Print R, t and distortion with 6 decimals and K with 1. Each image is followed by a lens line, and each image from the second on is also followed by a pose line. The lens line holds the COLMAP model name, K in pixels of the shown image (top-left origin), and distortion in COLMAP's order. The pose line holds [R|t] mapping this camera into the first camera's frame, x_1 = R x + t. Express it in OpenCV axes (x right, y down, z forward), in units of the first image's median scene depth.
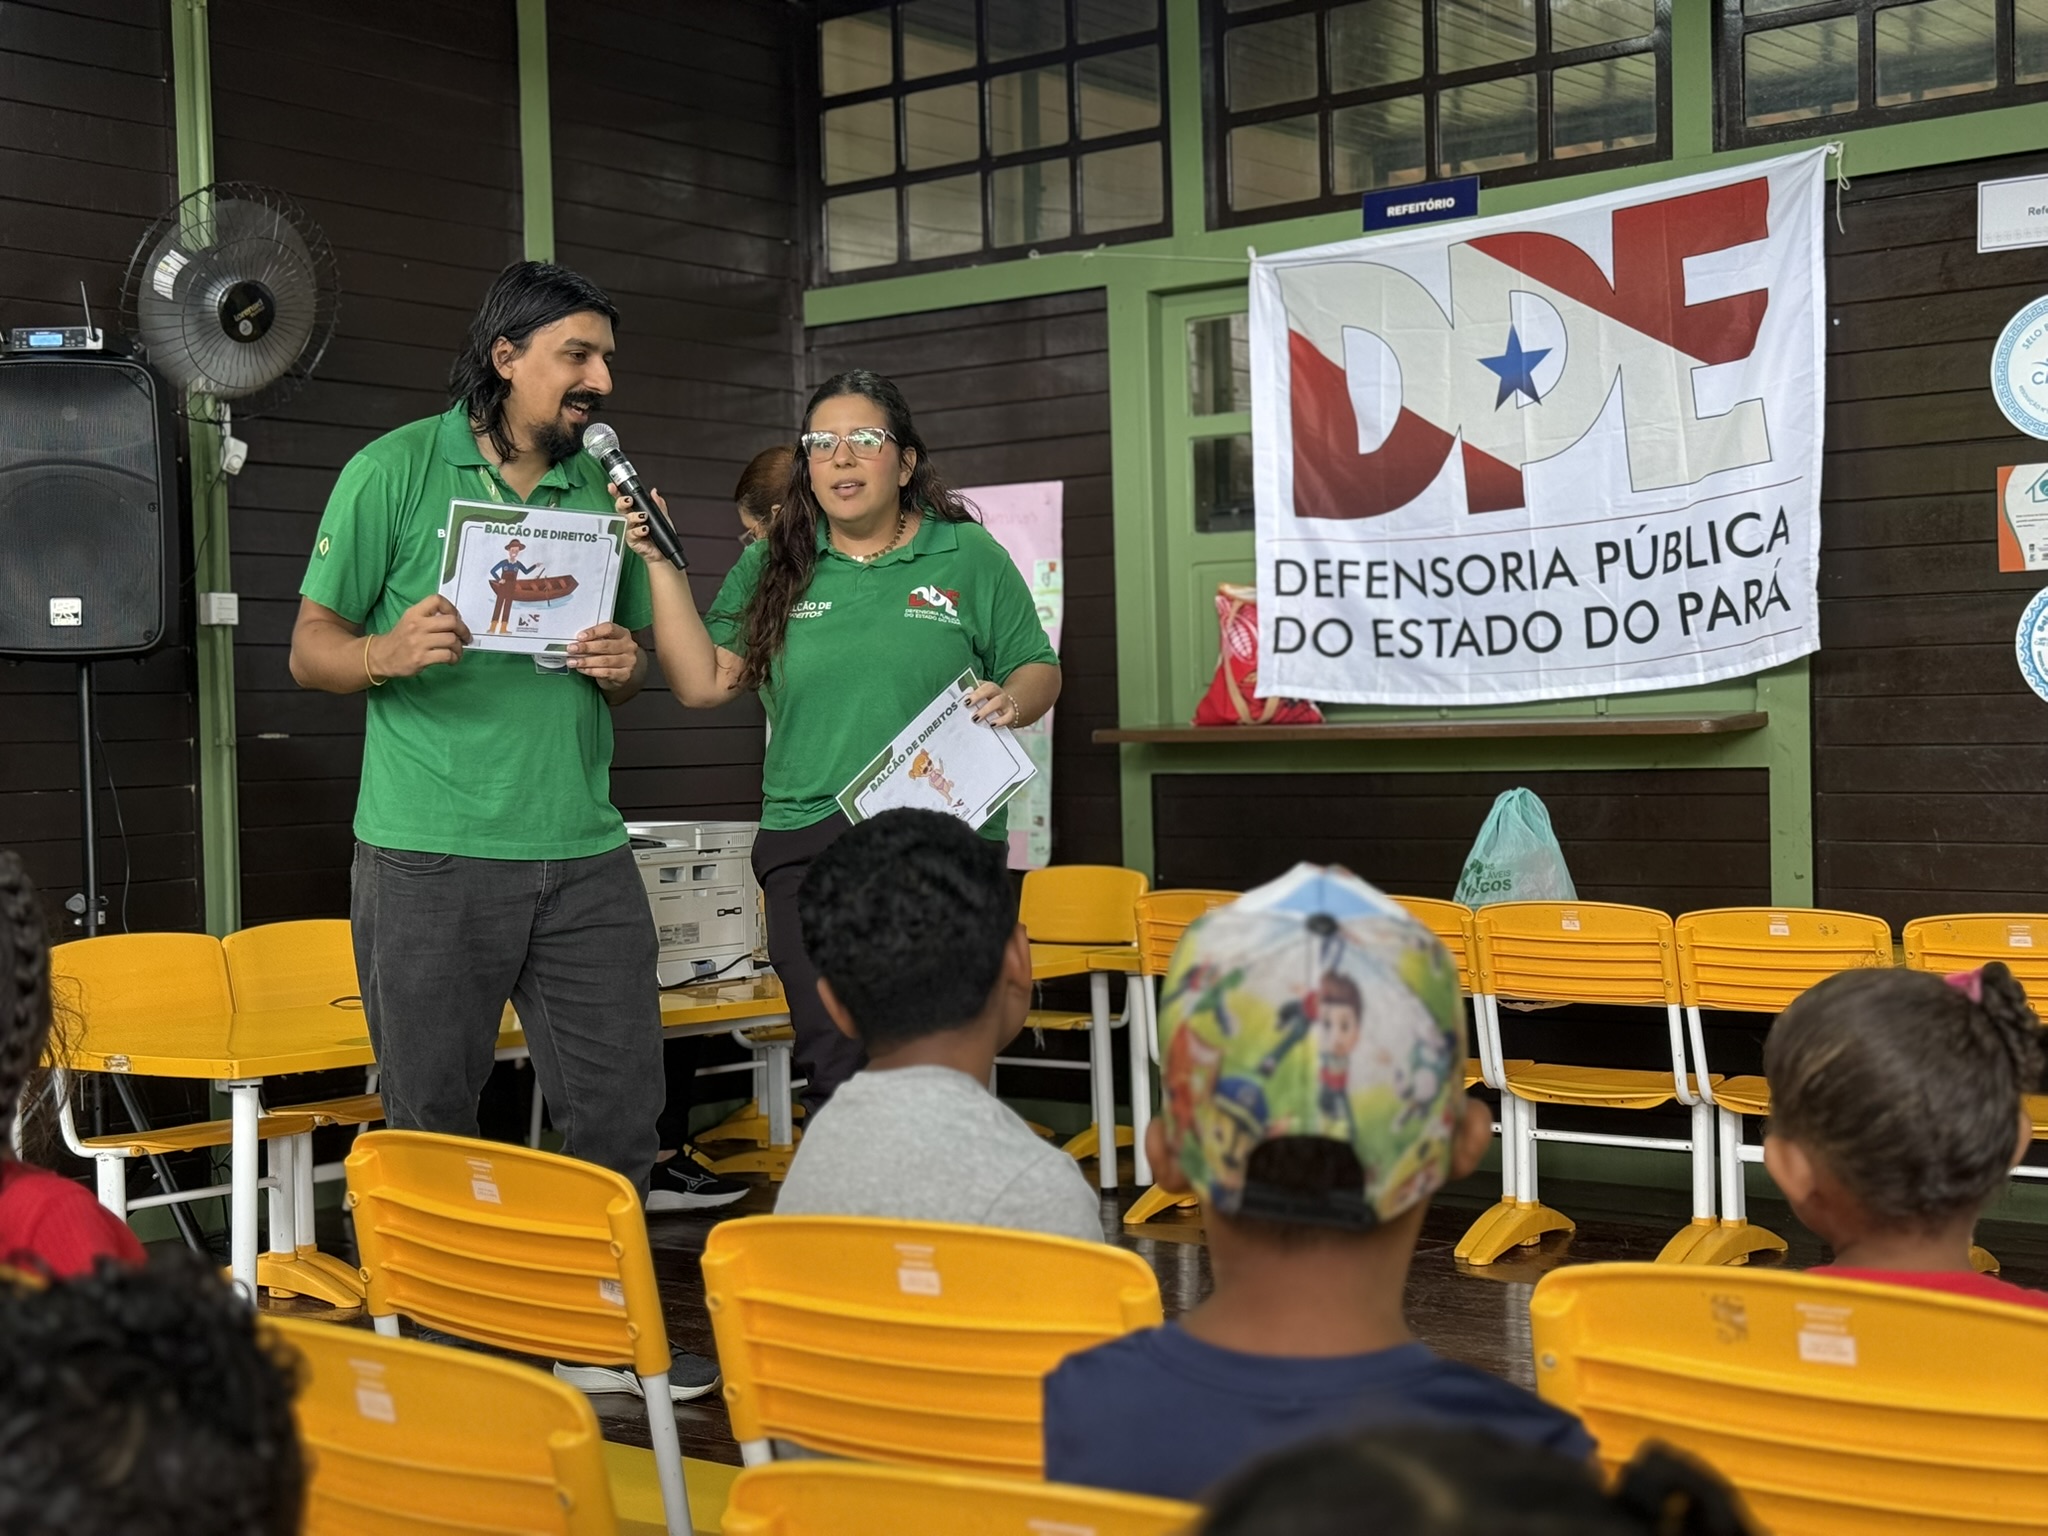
lens RADIAL K [[2870.8, 0, 1024.0], [0, 2870.8, 768.0], [0, 0, 1]] dist [0.042825, 0.107631]
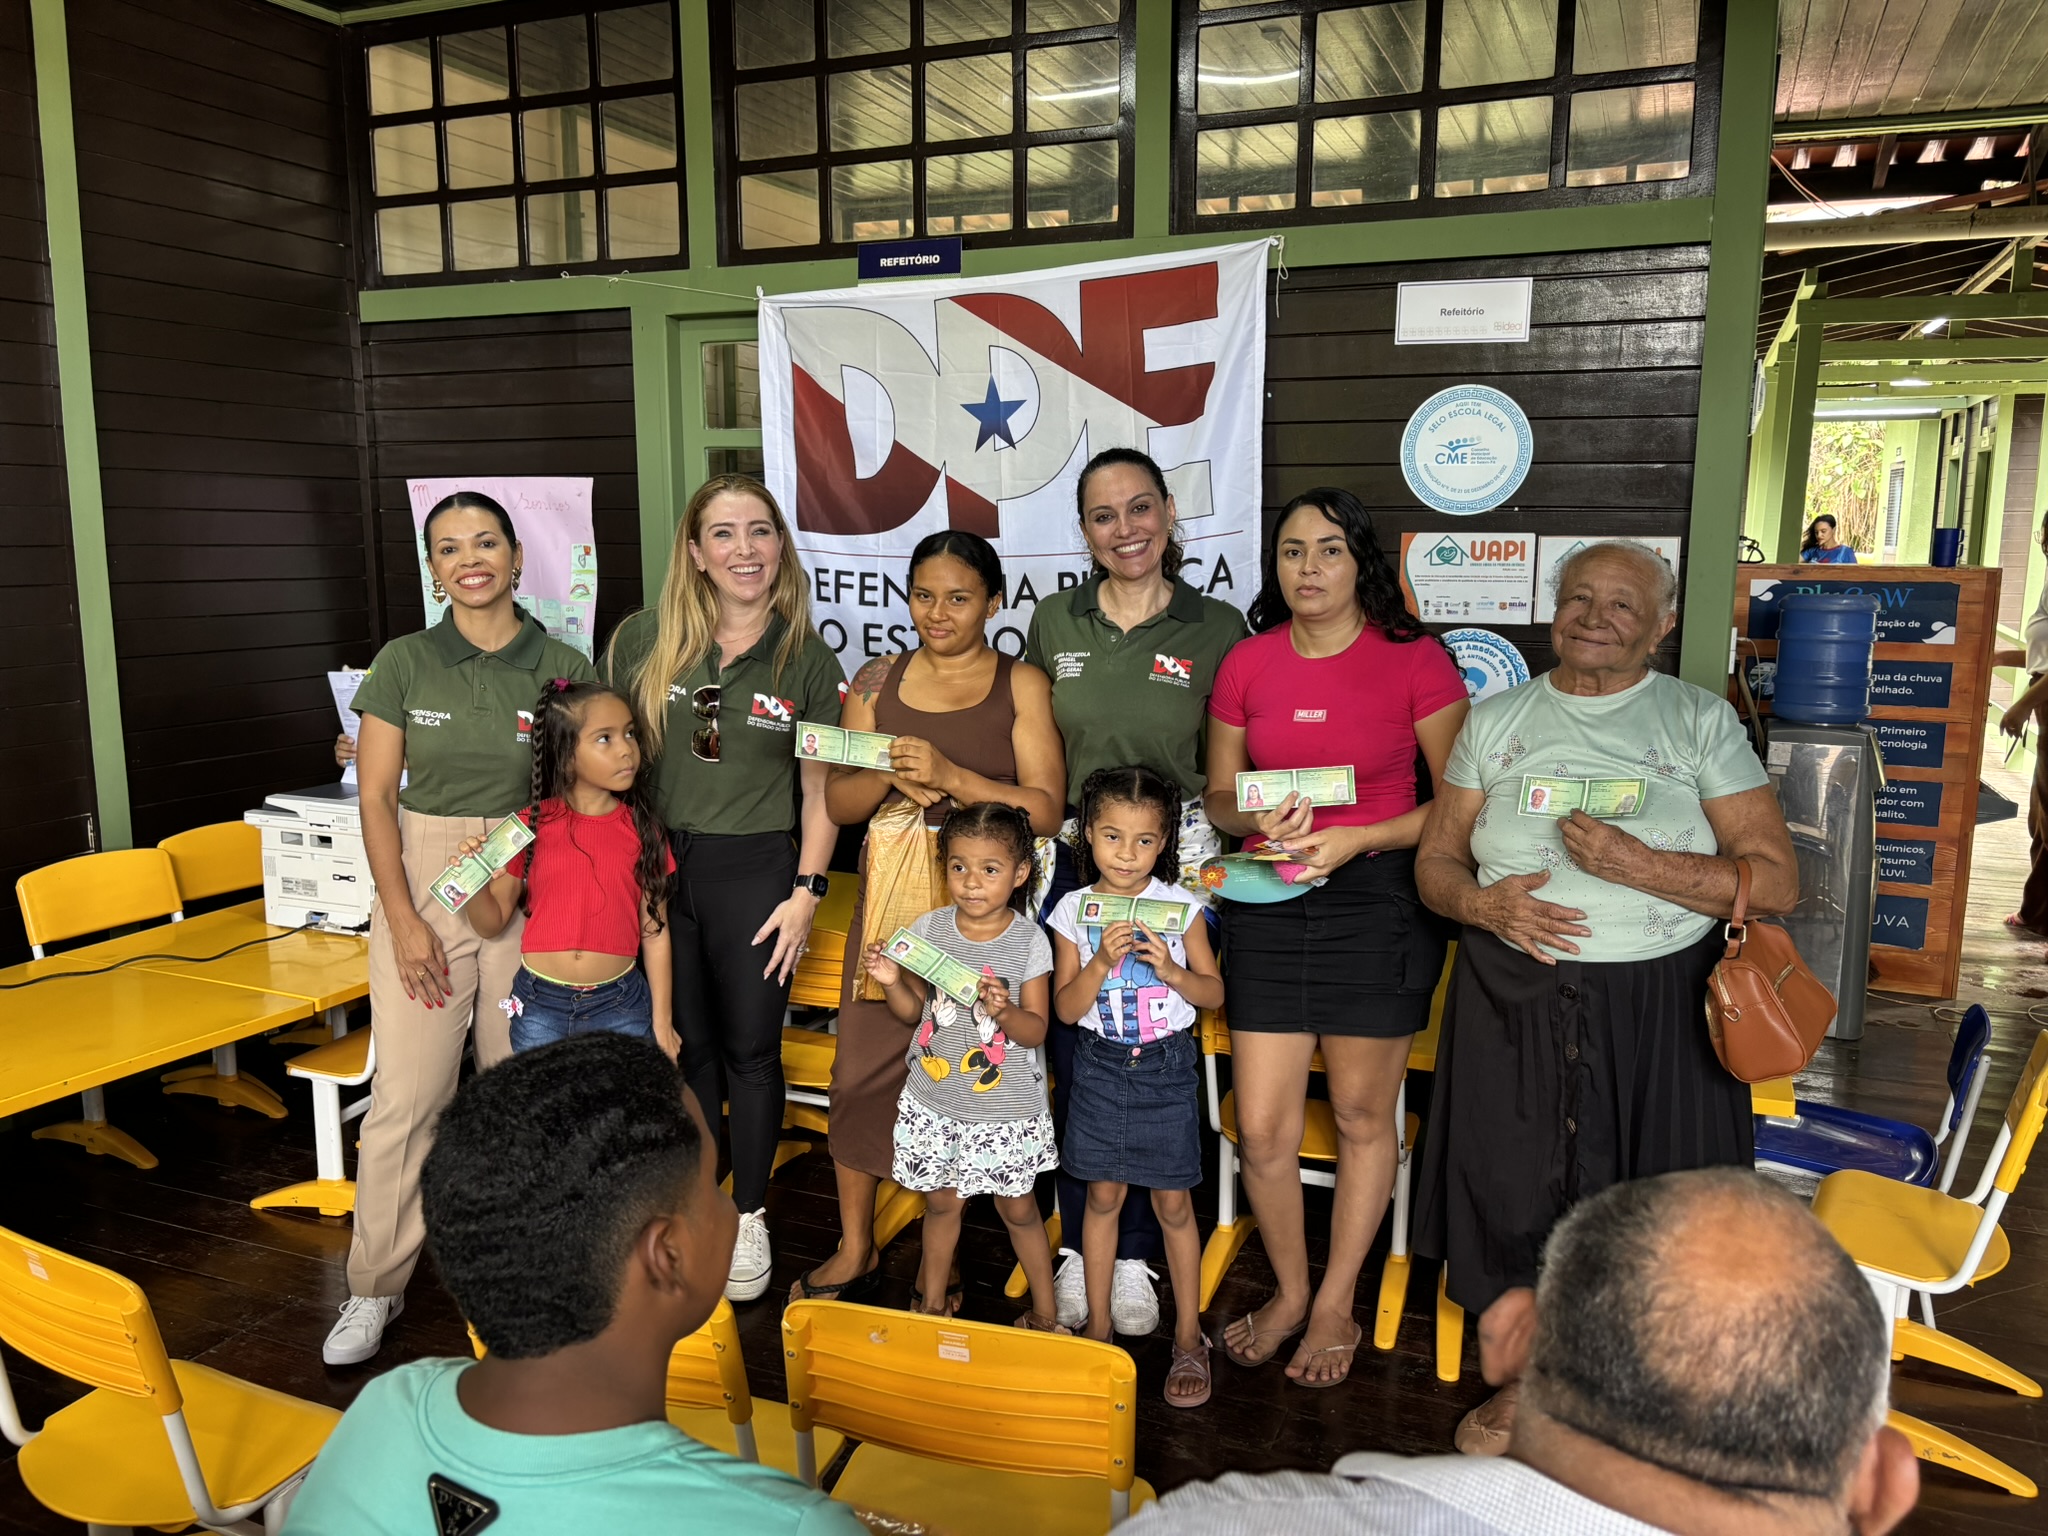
lens RADIAL K [[1612.2, 0, 1024.0], [0, 1612.2, 768.0], [0, 0, 1]] dist [0.079307, -0.157564]
pose [[0.968608, -0.004761, 0.248546, 0.020340], [-0.025974, 0.992406, 0.120233, -0.073582], [-0.247231, -0.122915, 0.961129, 0.342014]]
